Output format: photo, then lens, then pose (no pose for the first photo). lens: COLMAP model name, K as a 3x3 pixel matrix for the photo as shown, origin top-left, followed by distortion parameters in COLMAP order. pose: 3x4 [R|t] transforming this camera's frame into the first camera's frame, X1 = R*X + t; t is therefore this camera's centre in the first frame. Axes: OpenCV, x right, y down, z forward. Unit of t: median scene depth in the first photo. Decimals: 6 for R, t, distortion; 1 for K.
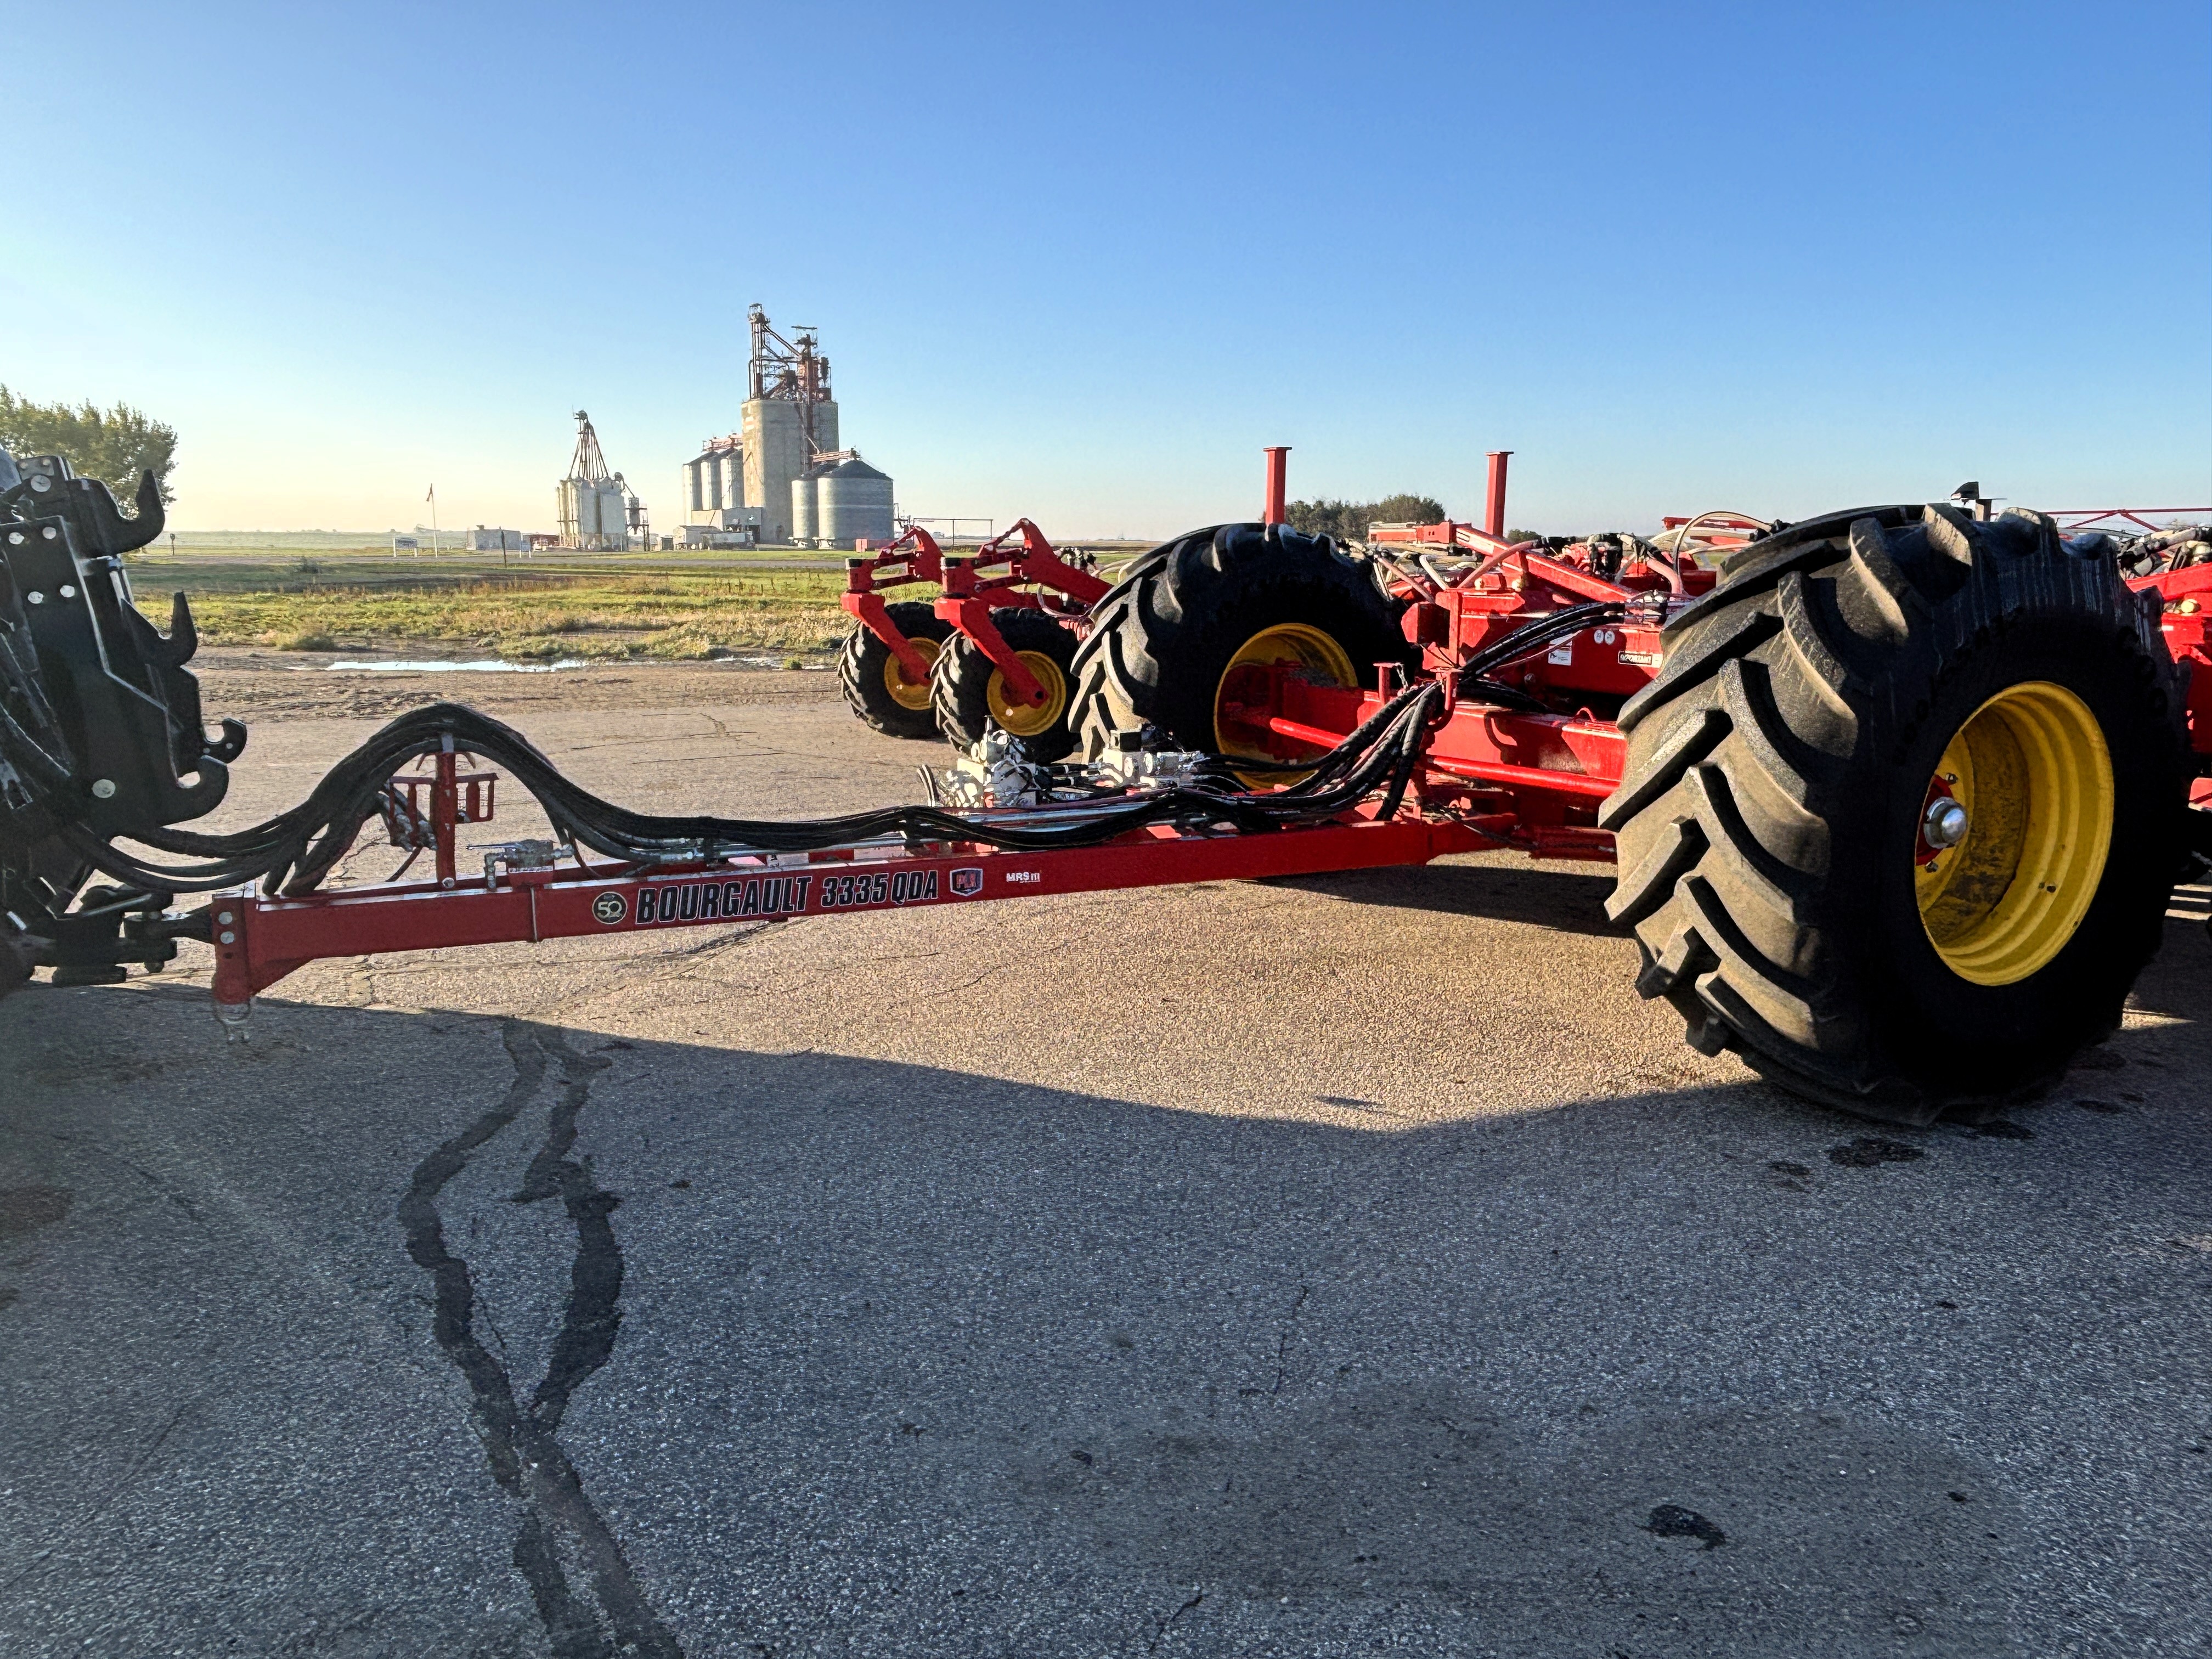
lens RADIAL K [[1640.8, 0, 1088.4], [0, 1640.8, 832.6], [0, 0, 1]] dist [0.025615, -0.019879]
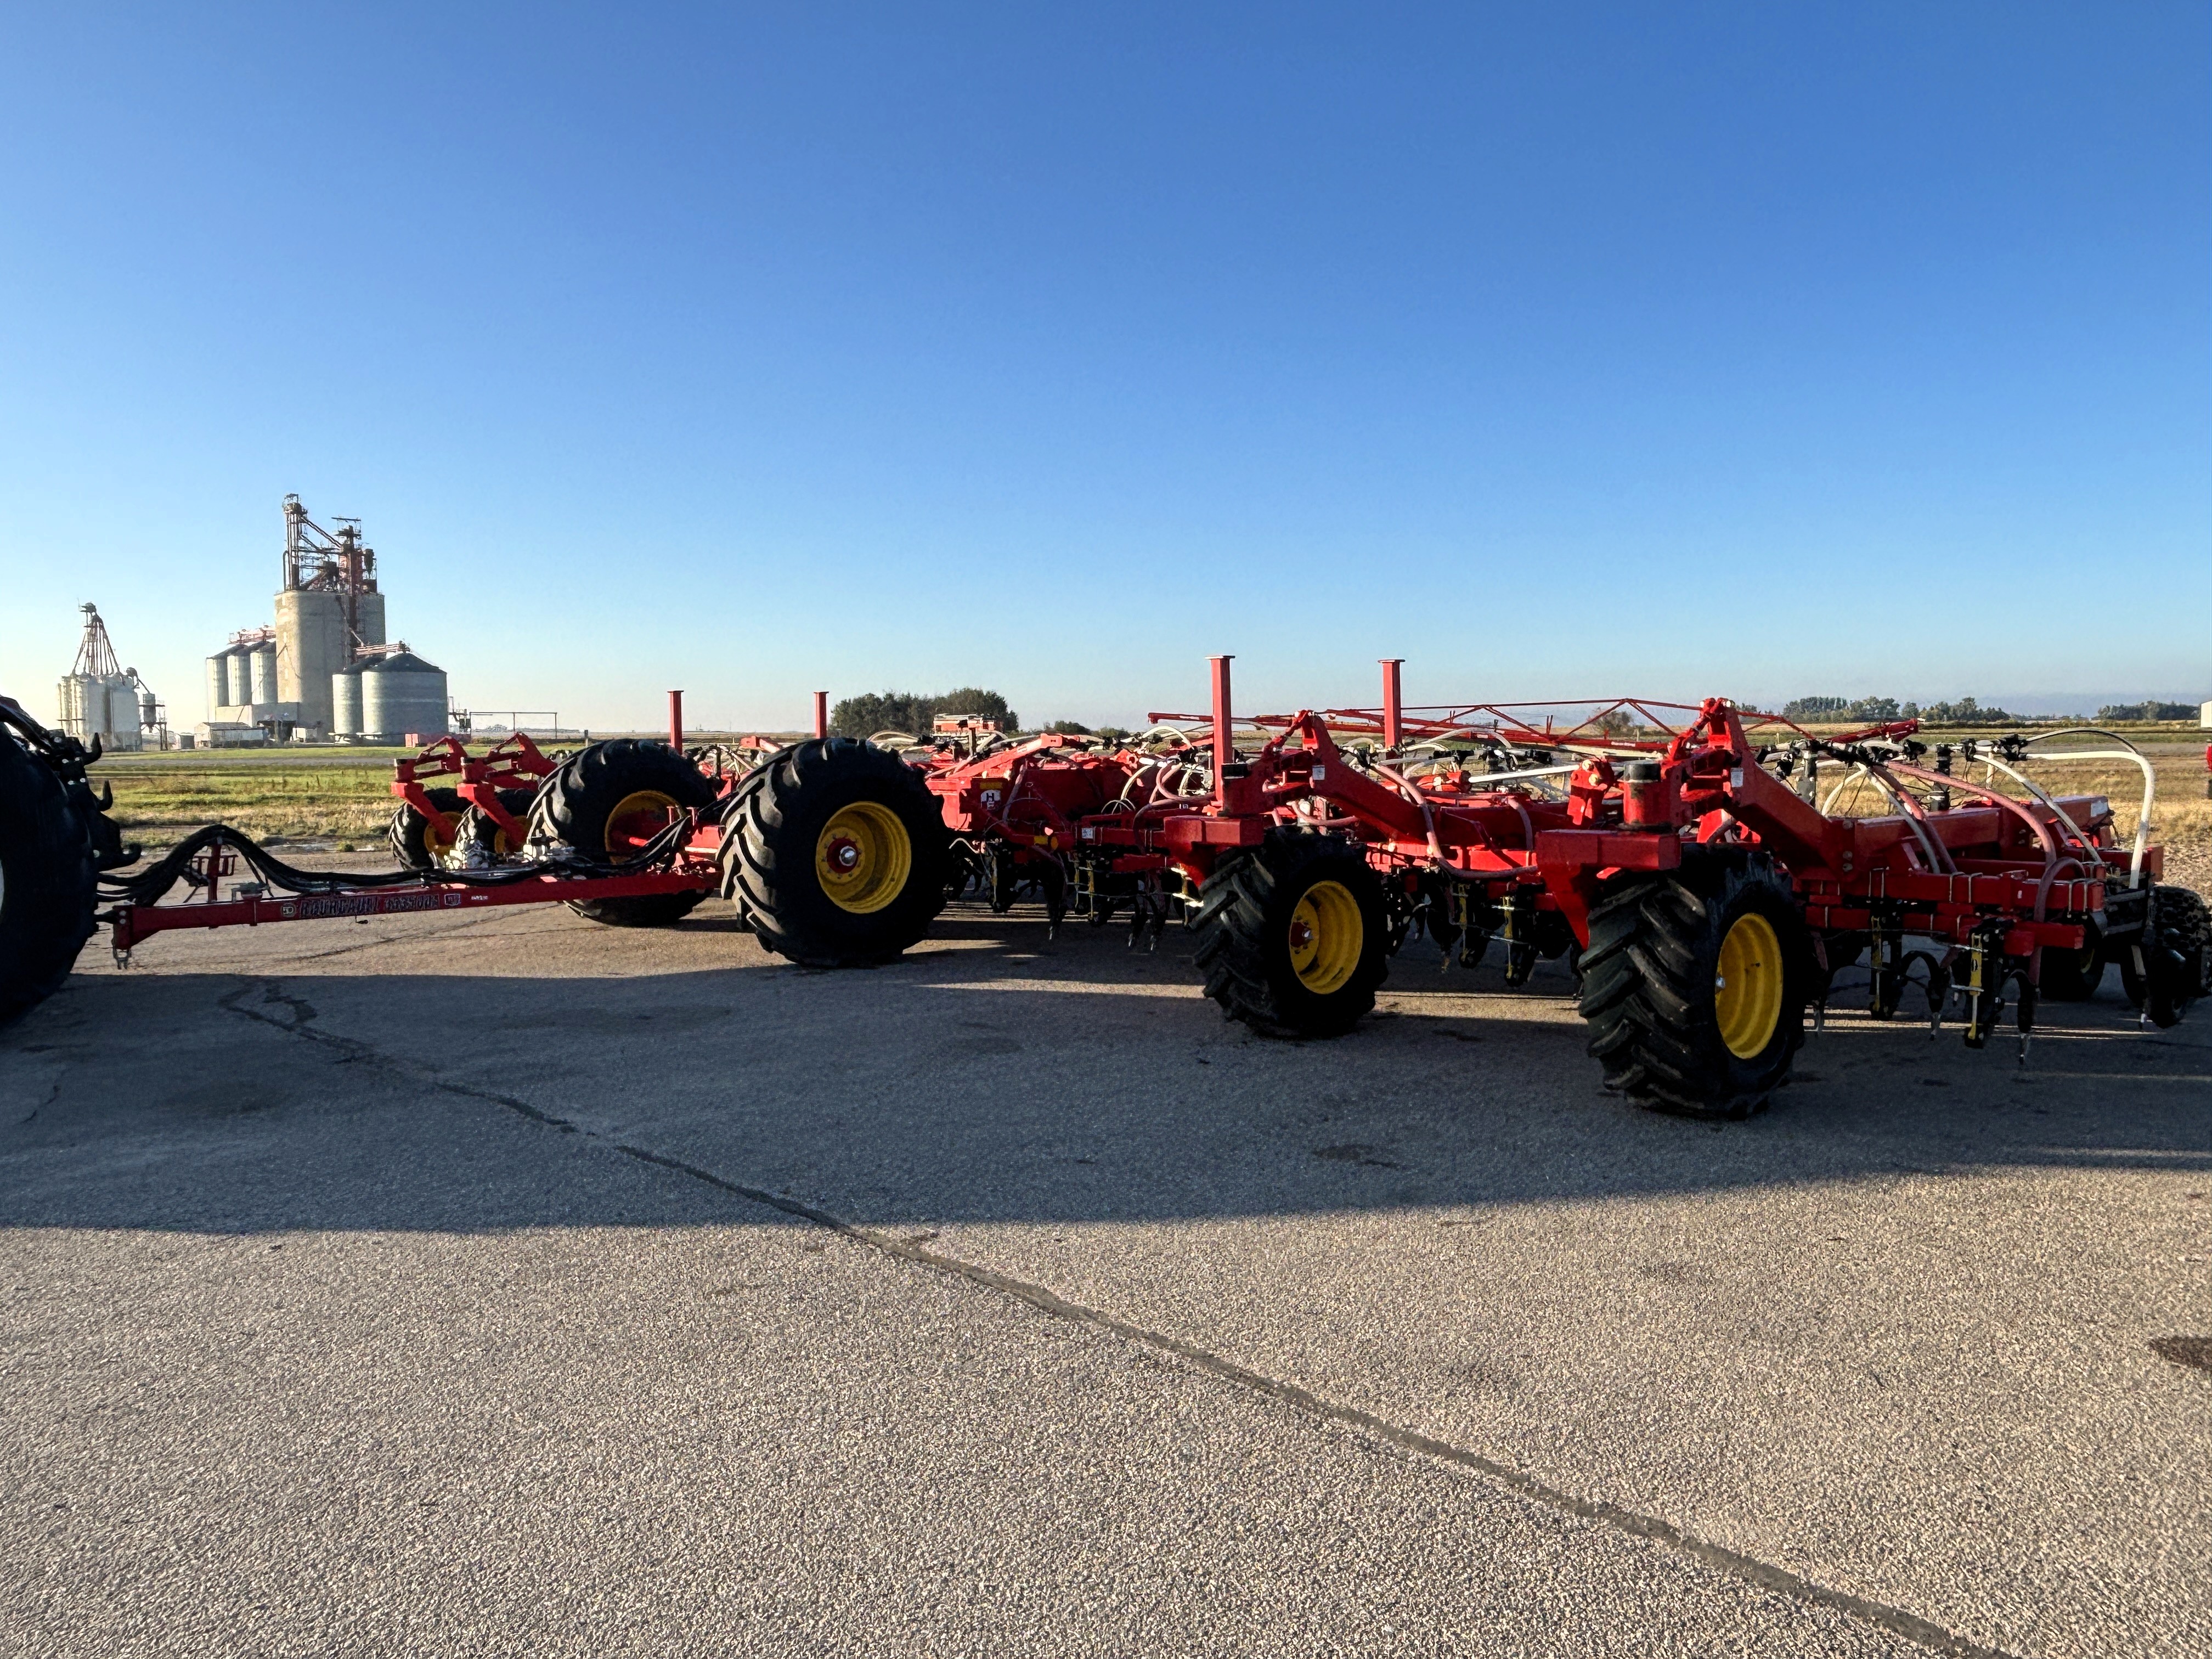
lens RADIAL K [[1640.8, 0, 1075.5], [0, 1640.8, 811.8], [0, 0, 1]] dist [0.025615, -0.019879]
pose [[0.969406, -0.022135, 0.244463, 0.031022], [0.052907, 0.991359, -0.120036, 0.034056], [-0.239693, 0.129298, 0.962200, -0.213454]]
